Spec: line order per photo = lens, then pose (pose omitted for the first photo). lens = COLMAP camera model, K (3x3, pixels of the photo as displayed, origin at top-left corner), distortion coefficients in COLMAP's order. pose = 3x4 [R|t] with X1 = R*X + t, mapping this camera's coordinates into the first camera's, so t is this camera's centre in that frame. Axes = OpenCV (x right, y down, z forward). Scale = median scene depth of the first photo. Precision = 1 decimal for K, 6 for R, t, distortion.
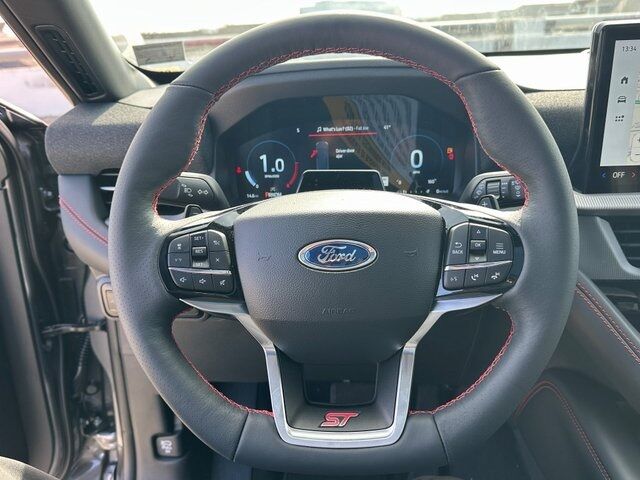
lens RADIAL K [[505.0, 0, 320.0], [0, 505.0, 240.0], [0, 0, 1]] dist [0.003977, 0.000104]
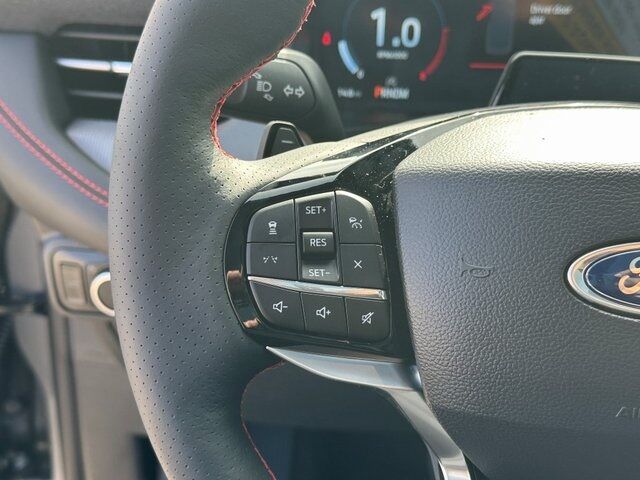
lens RADIAL K [[811.2, 0, 320.0], [0, 811.2, 240.0], [0, 0, 1]] dist [0.073701, -0.016785]
pose [[0.996764, 0.066120, -0.045712, -0.205537], [-0.060552, 0.991634, 0.113994, -0.057612], [0.052867, -0.110857, 0.992429, 0.315931]]
